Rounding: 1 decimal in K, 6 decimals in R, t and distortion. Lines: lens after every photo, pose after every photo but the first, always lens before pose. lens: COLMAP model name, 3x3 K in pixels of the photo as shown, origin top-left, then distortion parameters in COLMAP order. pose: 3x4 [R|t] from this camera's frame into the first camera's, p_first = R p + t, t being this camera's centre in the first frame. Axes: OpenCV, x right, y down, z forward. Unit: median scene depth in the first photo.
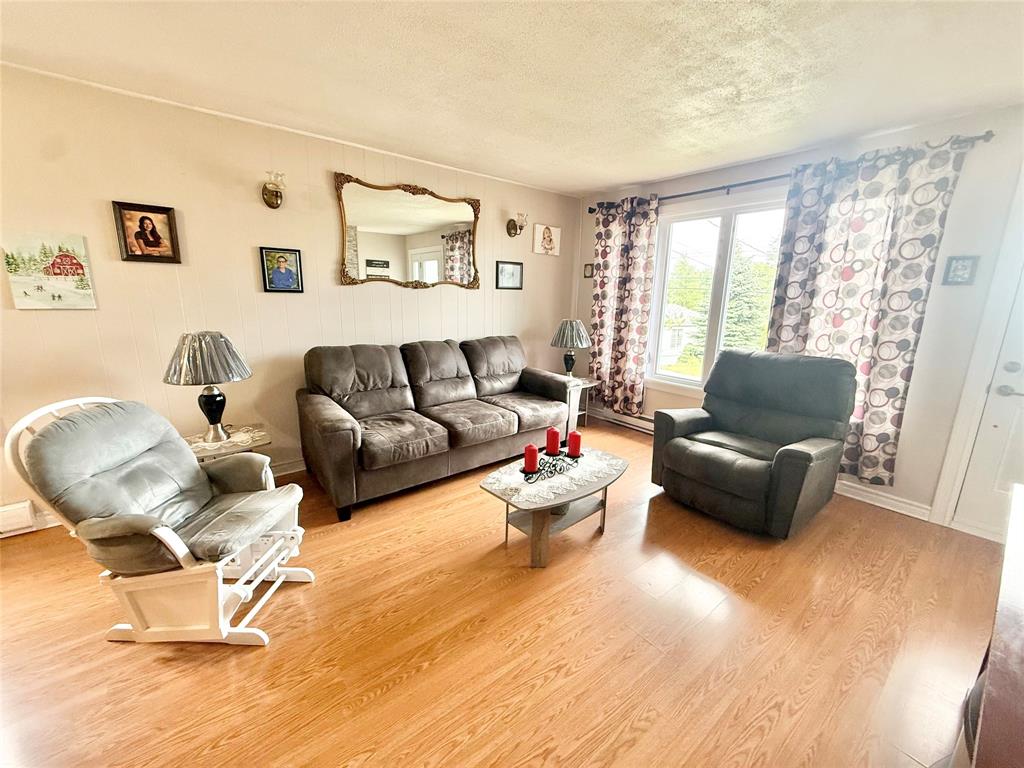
lens RADIAL K [[408.0, 0, 510.1], [0, 408.0, 383.7], [0, 0, 1]] dist [0.000352, -0.000074]
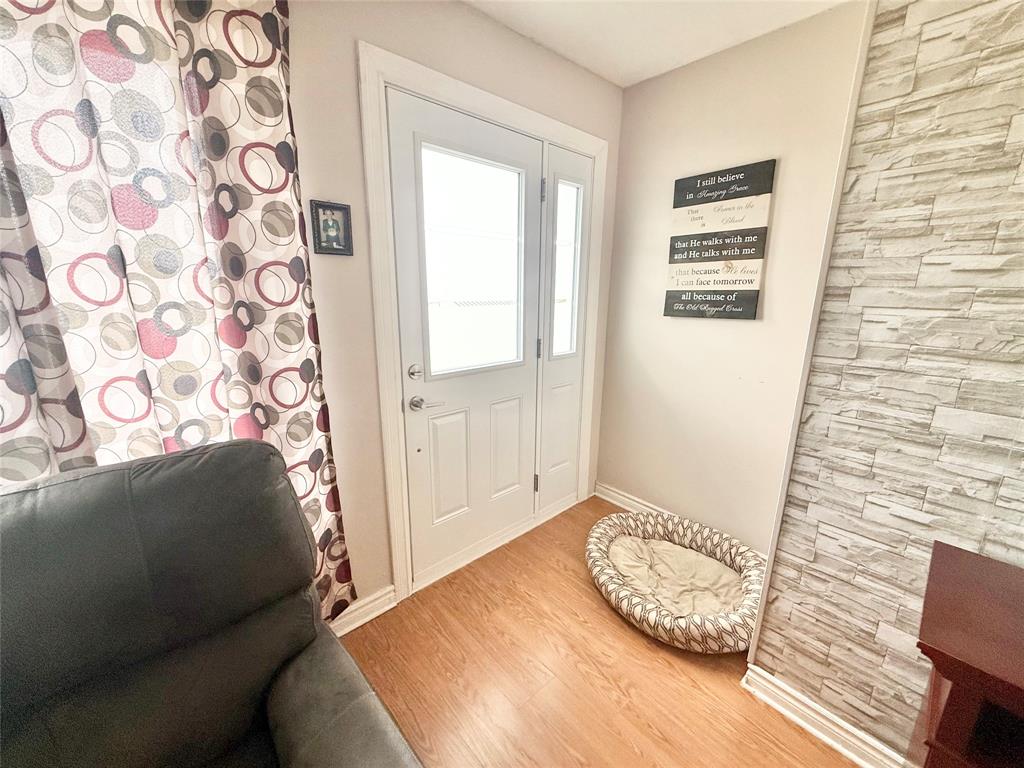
lens RADIAL K [[408.0, 0, 510.5], [0, 408.0, 384.3], [0, 0, 1]] dist [0.000352, -0.000074]
pose [[-0.064697, -0.247825, 0.966642, 0.416500], [0.207016, 0.944265, 0.255944, -0.143847], [-0.976196, 0.216669, -0.009788, 0.702257]]
